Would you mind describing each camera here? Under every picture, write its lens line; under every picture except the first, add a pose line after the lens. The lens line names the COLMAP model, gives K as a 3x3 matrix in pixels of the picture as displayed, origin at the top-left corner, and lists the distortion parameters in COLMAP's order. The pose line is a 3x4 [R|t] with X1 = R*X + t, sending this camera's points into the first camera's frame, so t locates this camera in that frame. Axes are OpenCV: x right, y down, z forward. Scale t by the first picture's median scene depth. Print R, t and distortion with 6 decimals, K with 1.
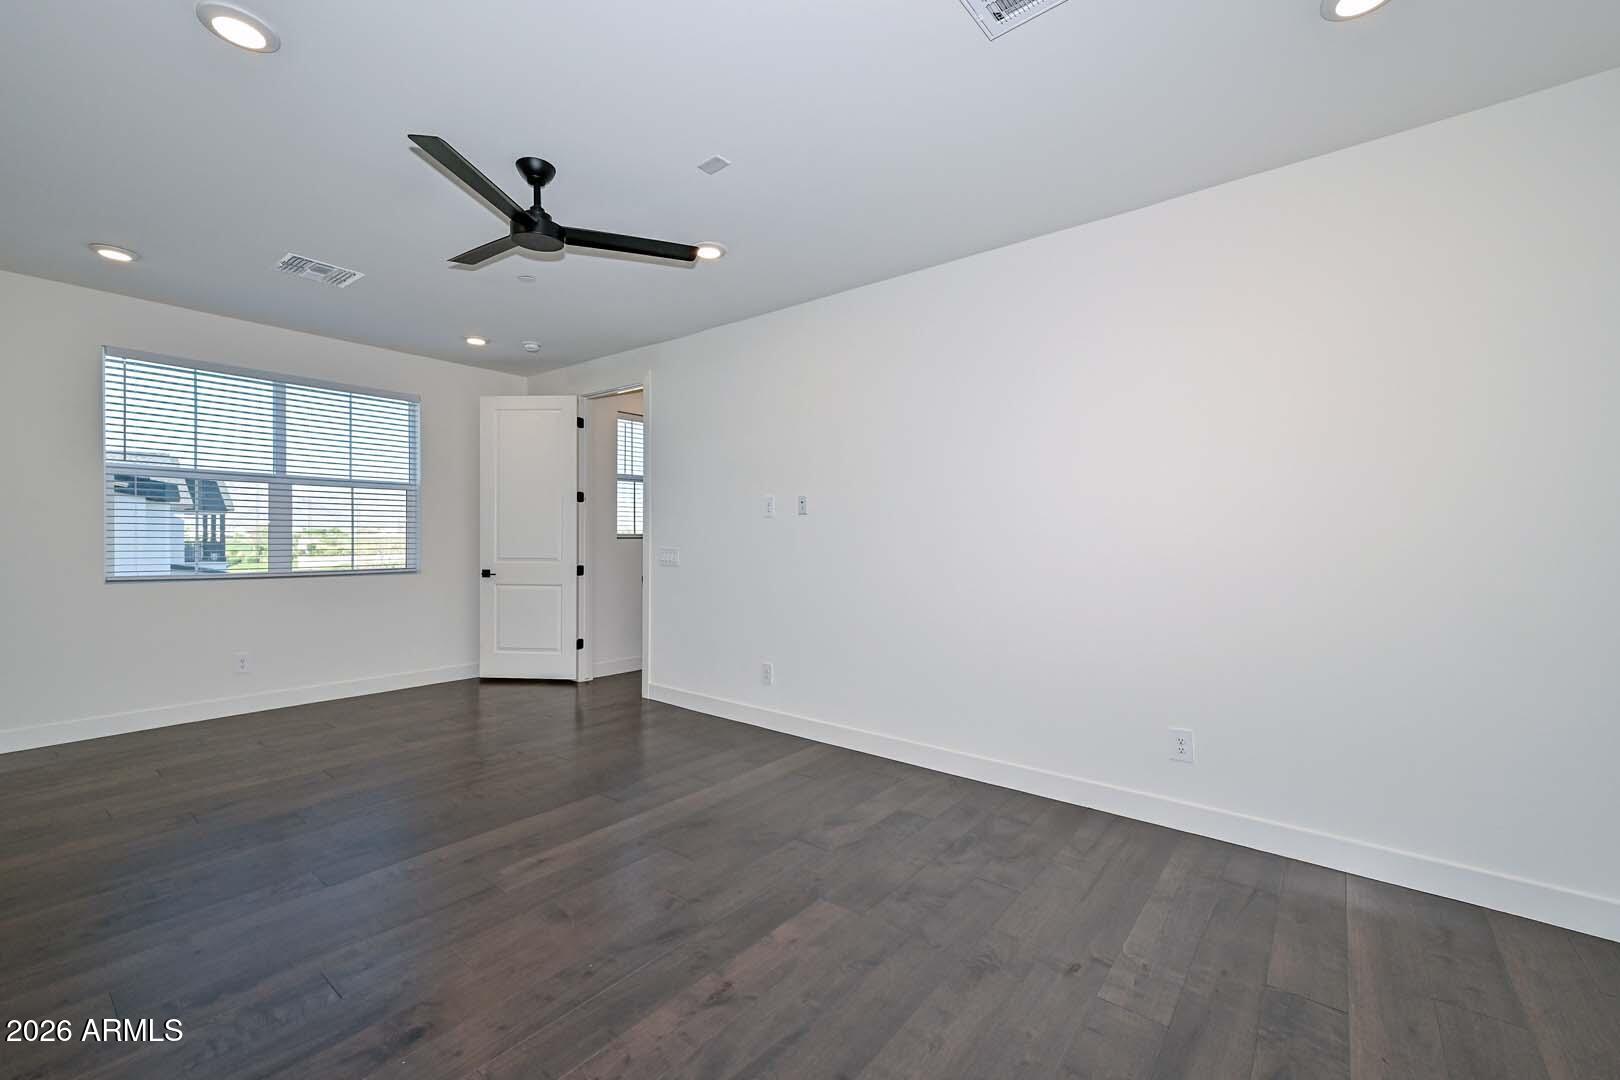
lens RADIAL K [[674.2, 0, 805.6], [0, 674.2, 543.7], [0, 0, 1]] dist [0.011004, 0.000147]
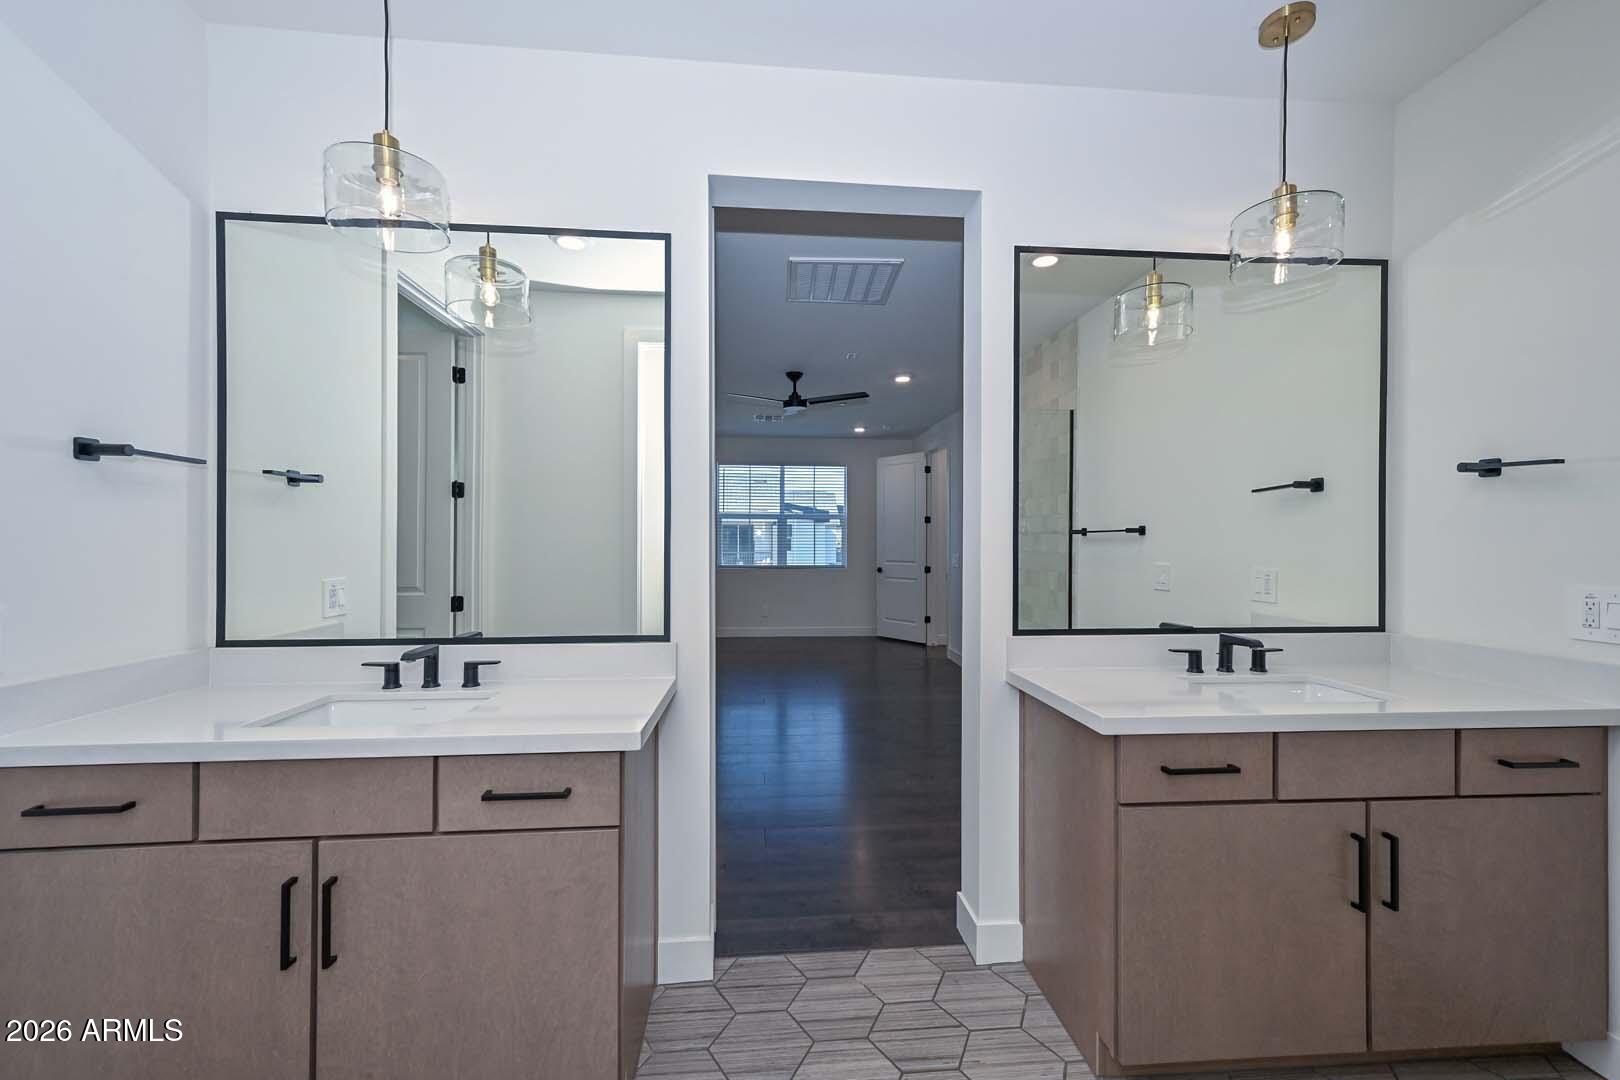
lens RADIAL K [[647.6, 0, 814.1], [0, 647.6, 543.8], [0, 0, 1]] dist [-0.000052, 0.000000]
pose [[0.693958, -0.000609, -0.720015, 0.536000], [-0.001968, 0.999994, -0.002743, -0.013642], [0.720013, 0.003321, 0.693953, -0.166756]]
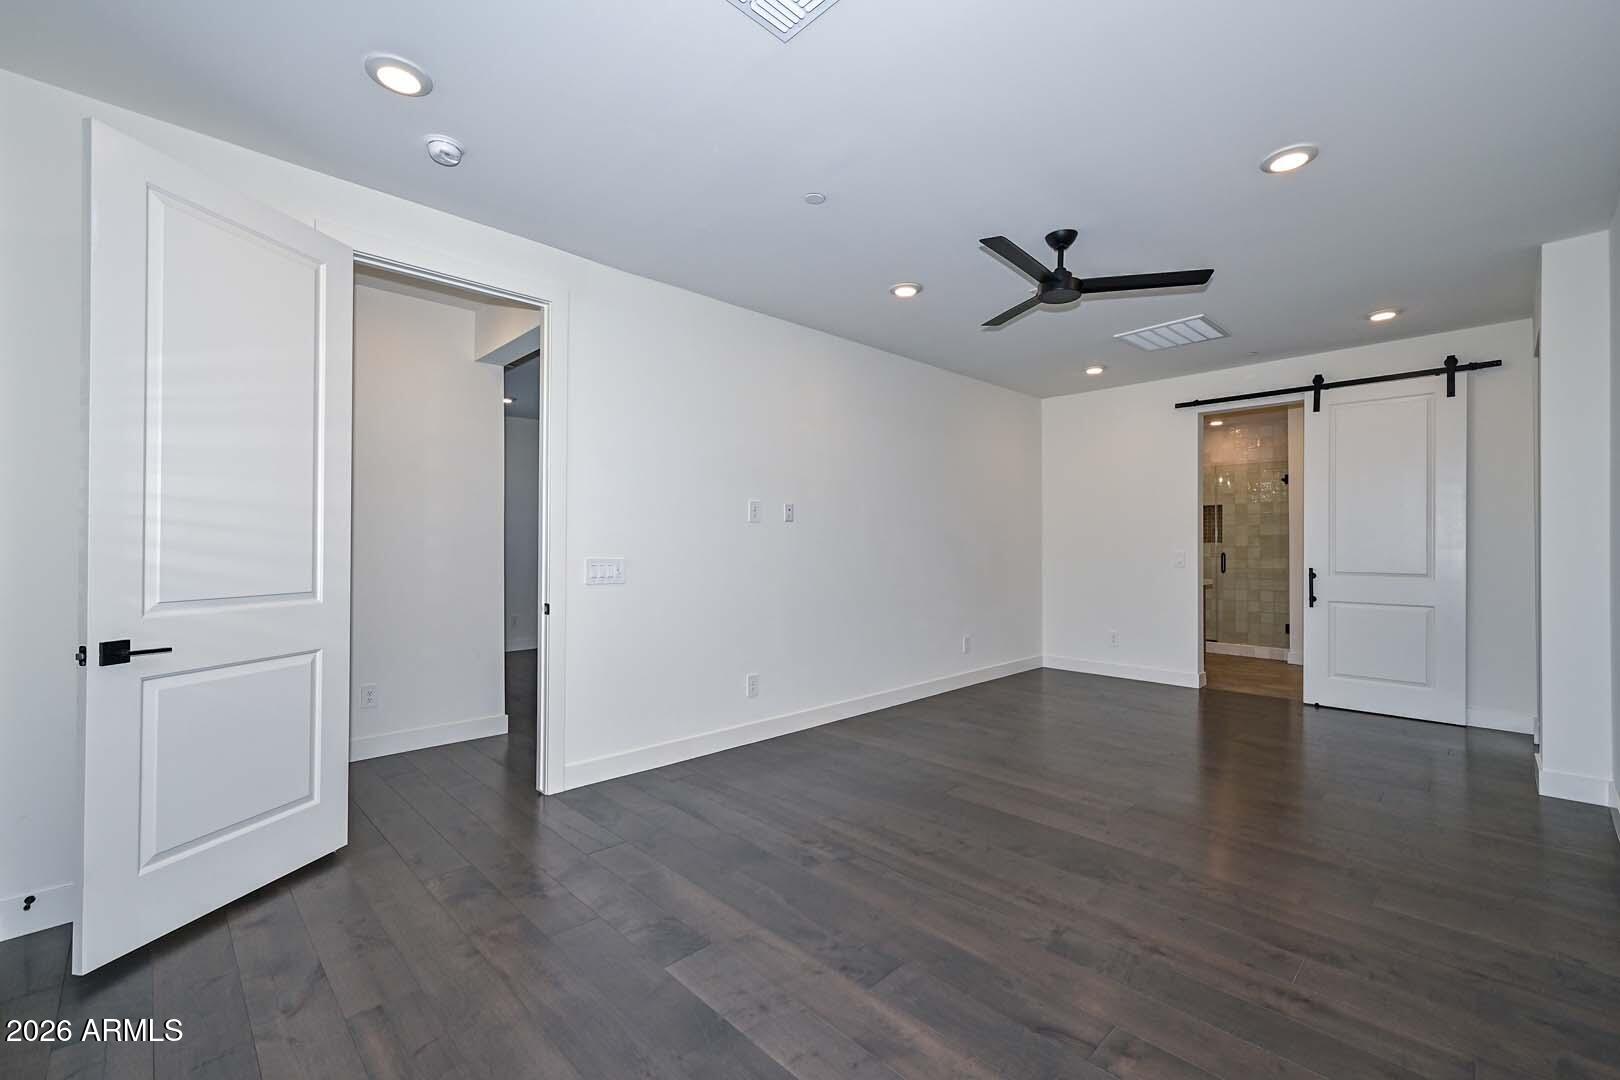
lens RADIAL K [[674.2, 0, 811.8], [0, 674.2, 540.7], [0, 0, 1]] dist [0.011004, 0.000147]
pose [[0.100987, 0.005764, 0.994871, -0.818465], [-0.002084, 0.999982, -0.005583, -0.011371], [-0.994886, -0.001510, 0.100997, 0.651019]]
